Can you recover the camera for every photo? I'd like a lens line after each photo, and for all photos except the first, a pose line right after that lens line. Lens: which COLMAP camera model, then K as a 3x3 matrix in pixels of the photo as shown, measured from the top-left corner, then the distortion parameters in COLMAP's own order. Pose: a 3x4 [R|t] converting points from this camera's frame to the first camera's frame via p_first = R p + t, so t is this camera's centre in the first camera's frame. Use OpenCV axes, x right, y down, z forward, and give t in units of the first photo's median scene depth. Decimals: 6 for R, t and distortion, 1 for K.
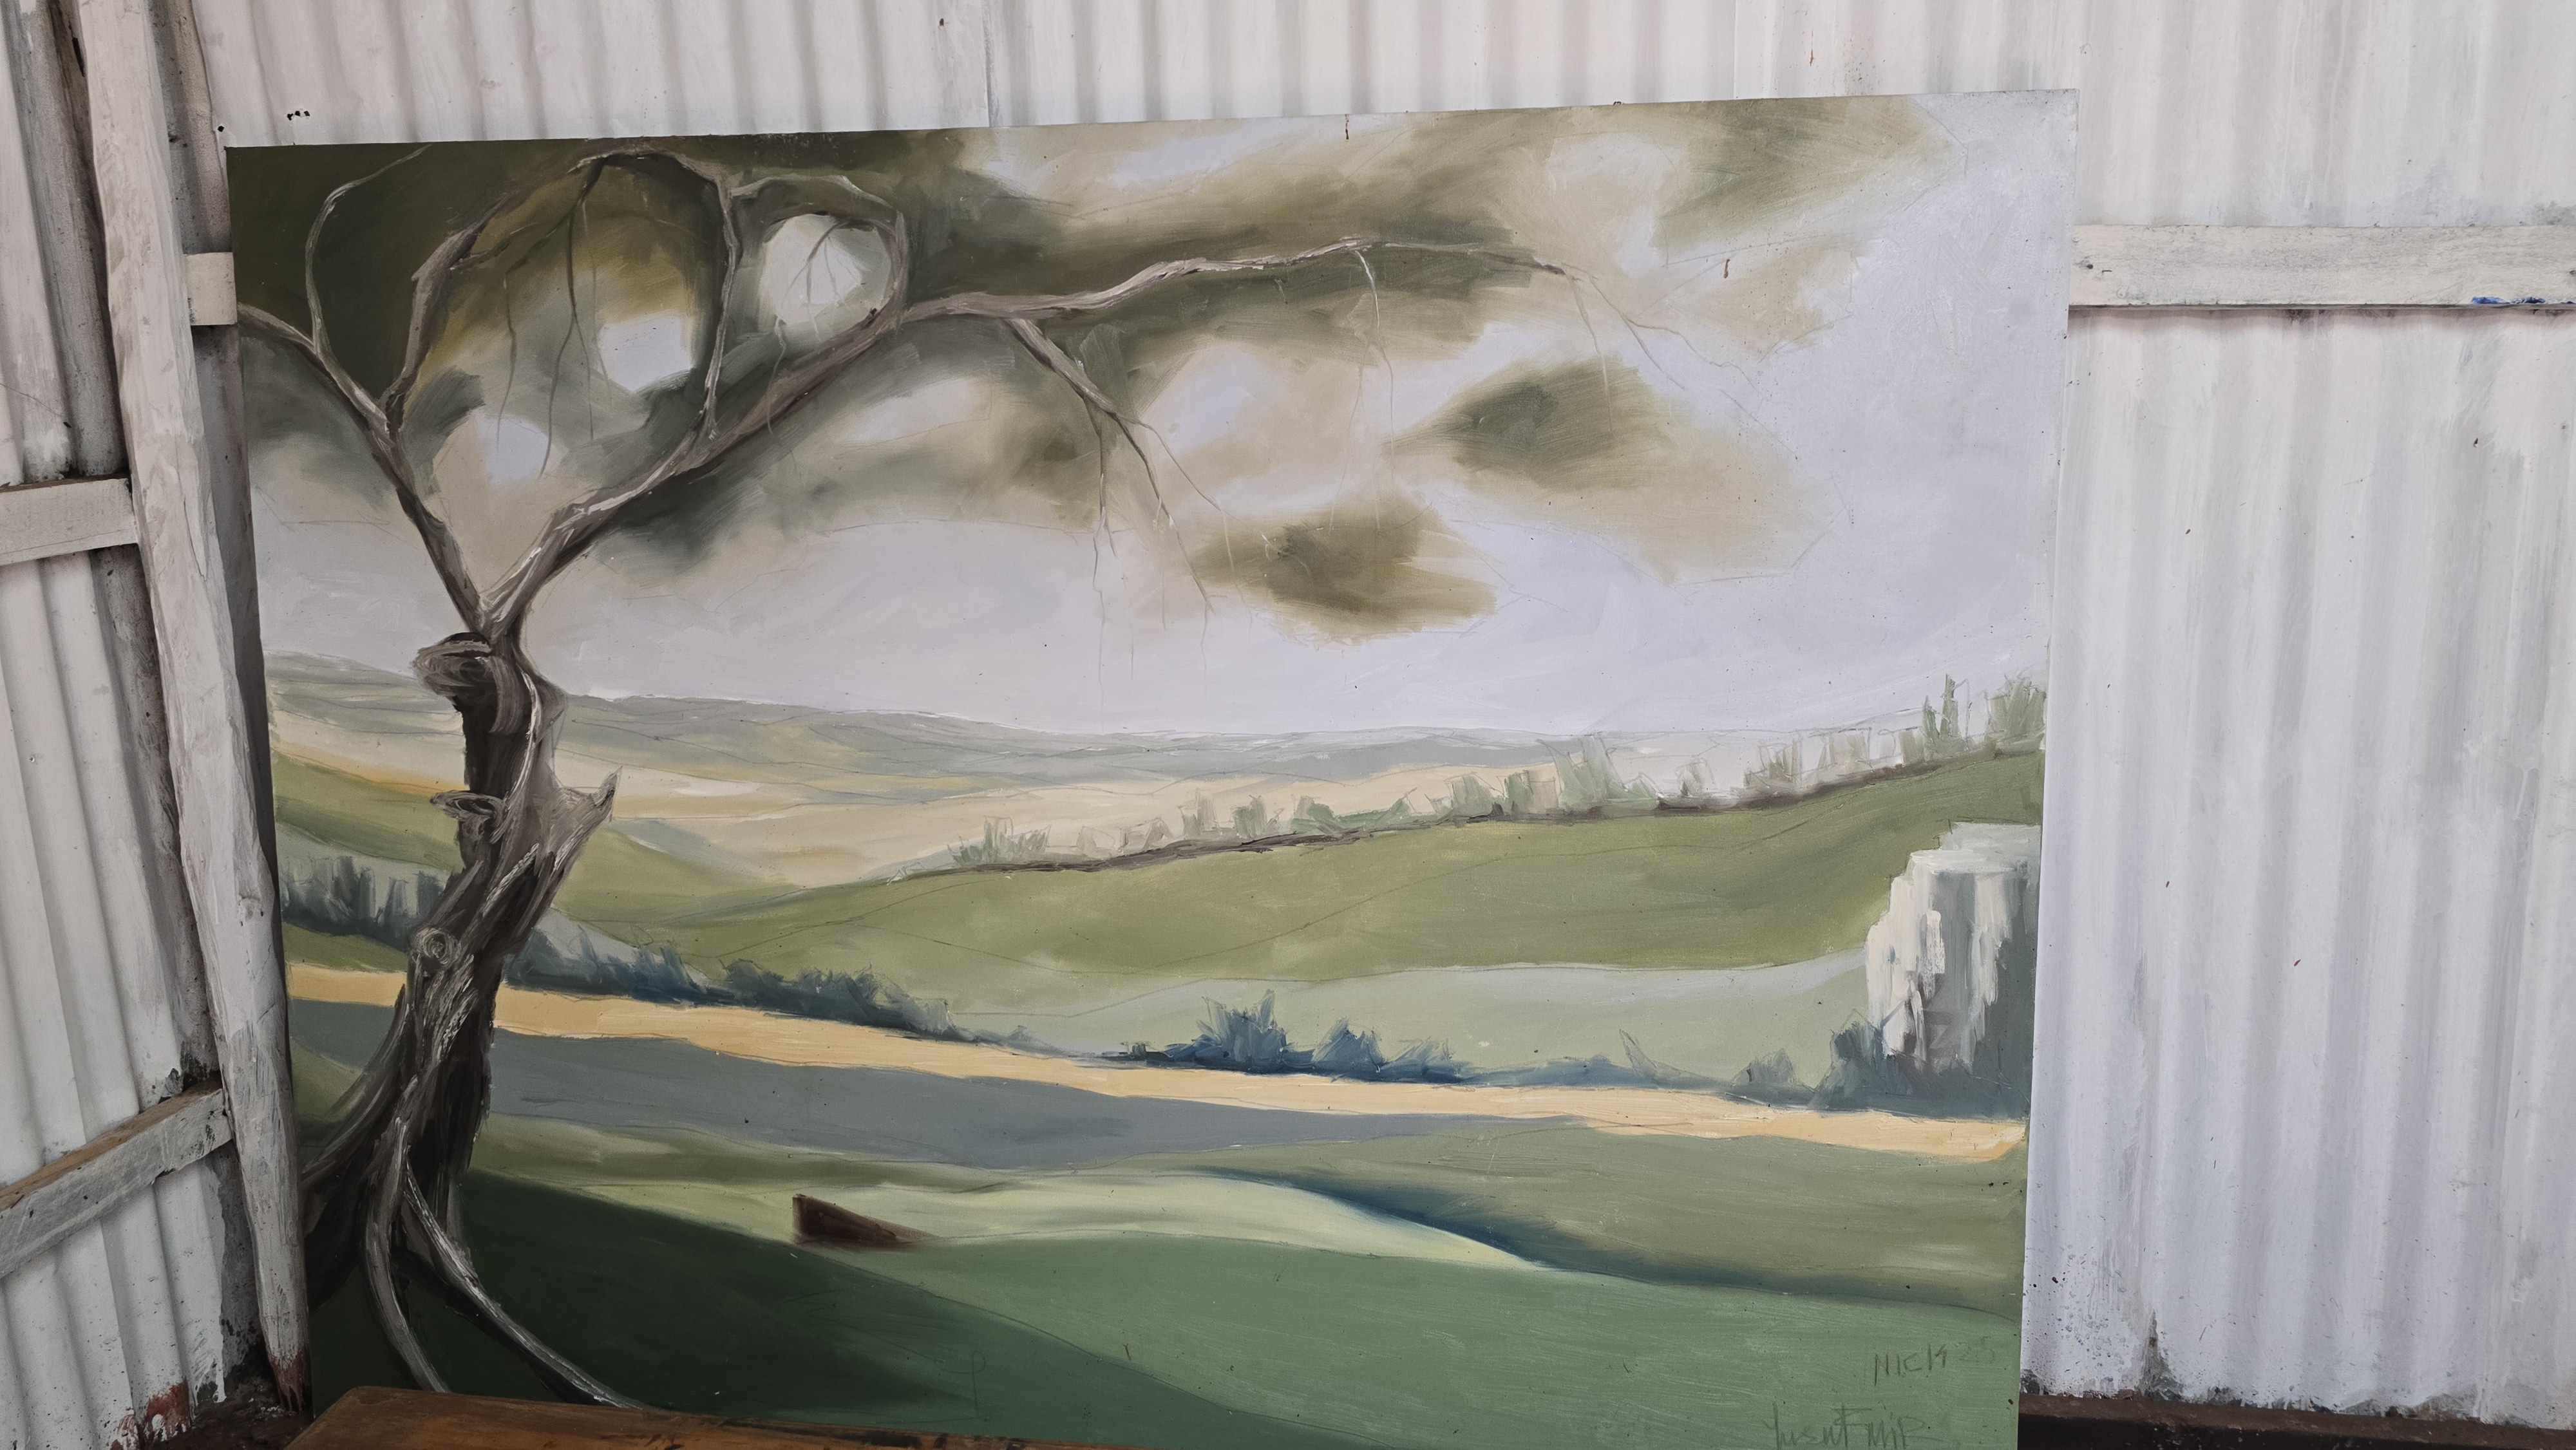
lens RADIAL K [[1791.9, 0, 1294.1], [0, 1791.9, 695.3], [0, 0, 1]] dist [0.088768, -0.108885]
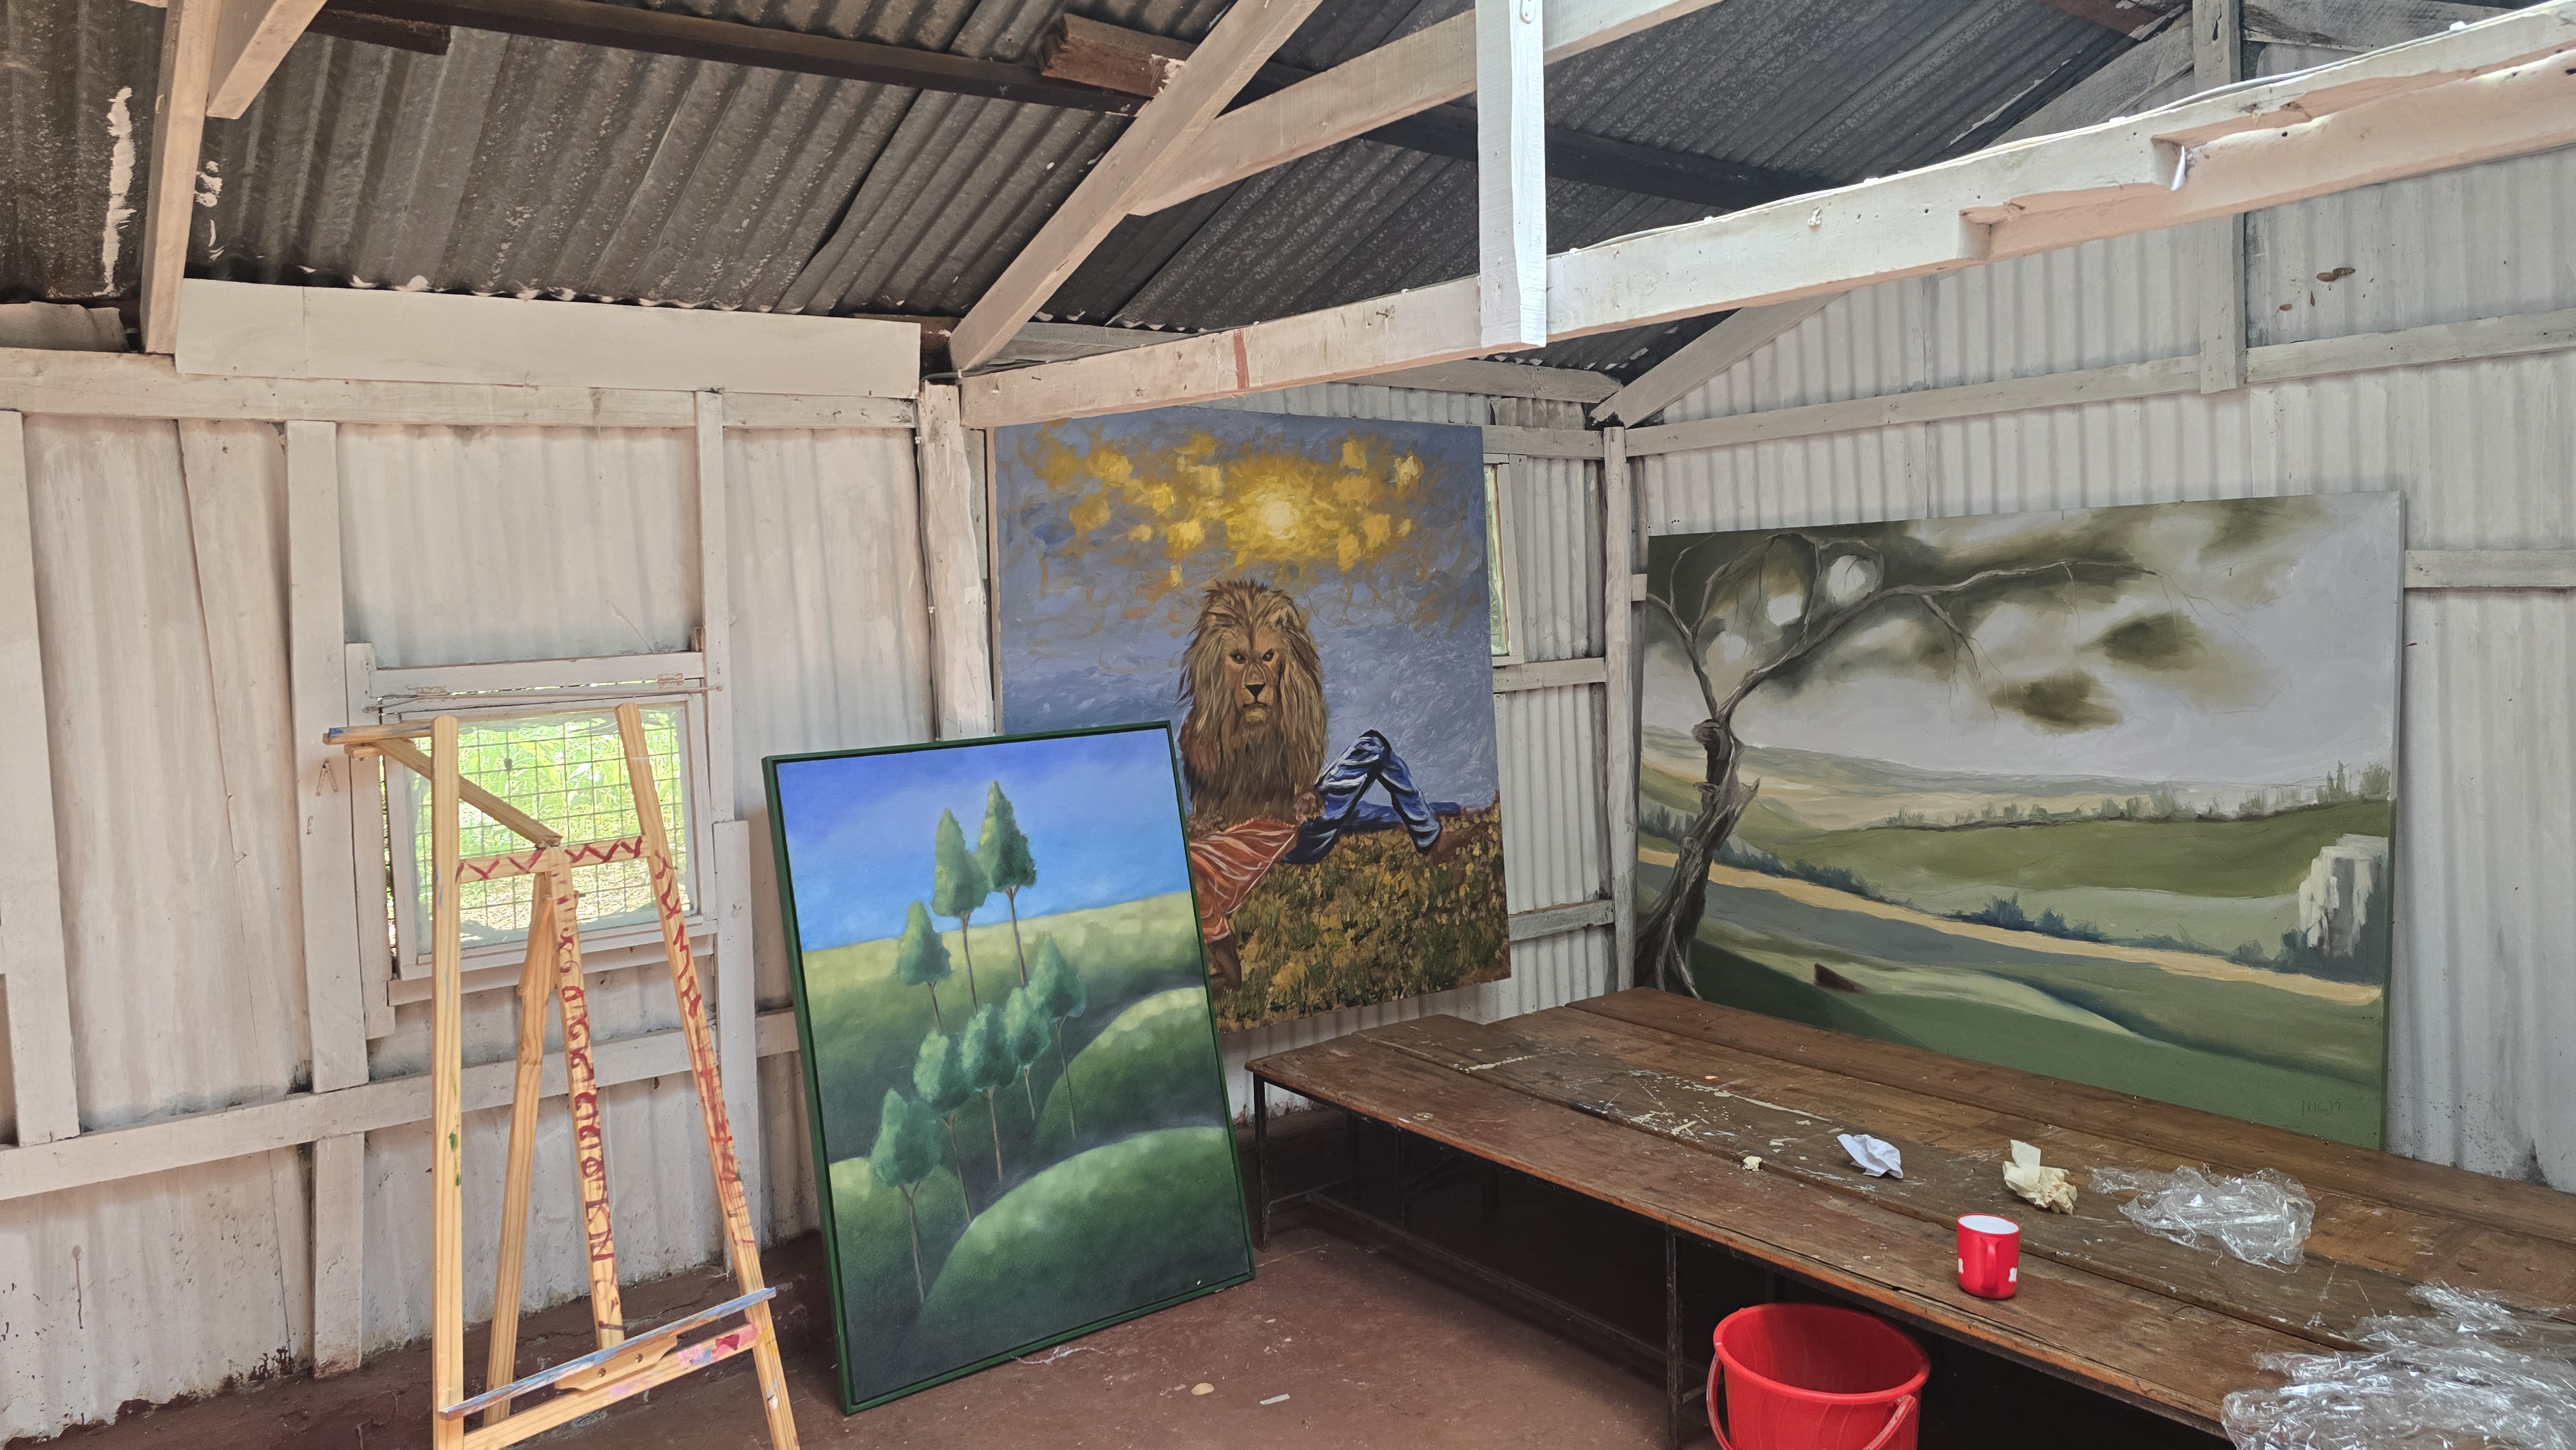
lens RADIAL K [[1791.9, 0, 1294.1], [0, 1791.9, 695.3], [0, 0, 1]] dist [0.088768, -0.108885]
pose [[0.737096, 0.031025, -0.675076, 0.837915], [-0.115814, 0.989966, -0.080957, 0.210307], [0.665791, 0.137856, 0.733293, -1.277329]]
